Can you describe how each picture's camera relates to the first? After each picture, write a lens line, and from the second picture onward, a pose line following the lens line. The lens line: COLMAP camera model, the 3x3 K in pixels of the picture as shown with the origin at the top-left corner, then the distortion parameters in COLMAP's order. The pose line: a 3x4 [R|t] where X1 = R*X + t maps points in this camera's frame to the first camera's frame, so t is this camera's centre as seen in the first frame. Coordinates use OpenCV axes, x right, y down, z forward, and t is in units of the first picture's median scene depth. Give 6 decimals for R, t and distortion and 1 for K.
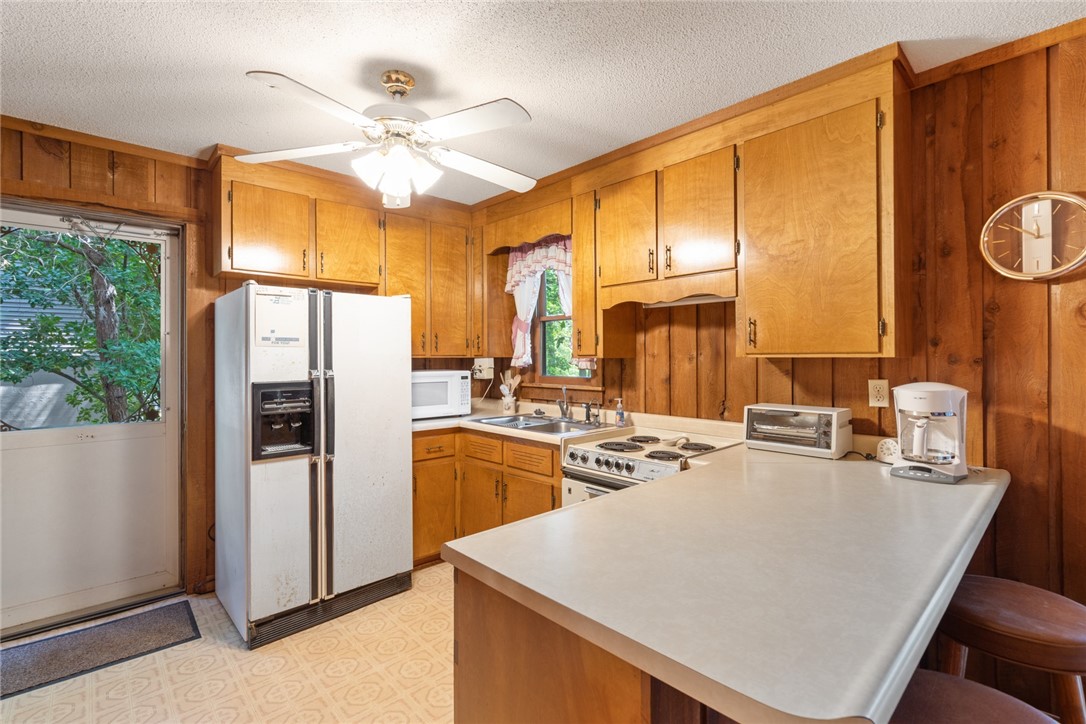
lens RADIAL K [[501.1, 0, 543.5], [0, 501.1, 357.0], [0, 0, 1]] dist [-0.000917, 0.001091]
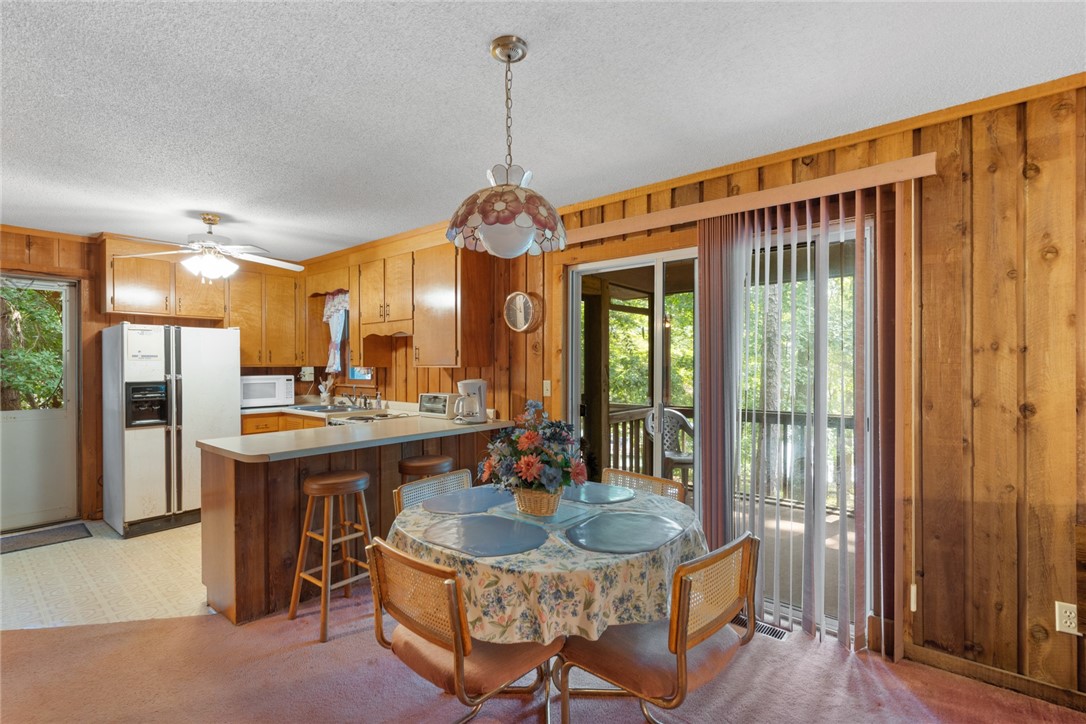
lens RADIAL K [[501.1, 0, 544.1], [0, 501.1, 367.8], [0, 0, 1]] dist [-0.000917, 0.001091]
pose [[0.991320, 0.000677, 0.131467, 0.493188], [-0.001620, 0.999974, 0.007064, -0.008663], [-0.131459, -0.007216, 0.991295, -0.713220]]
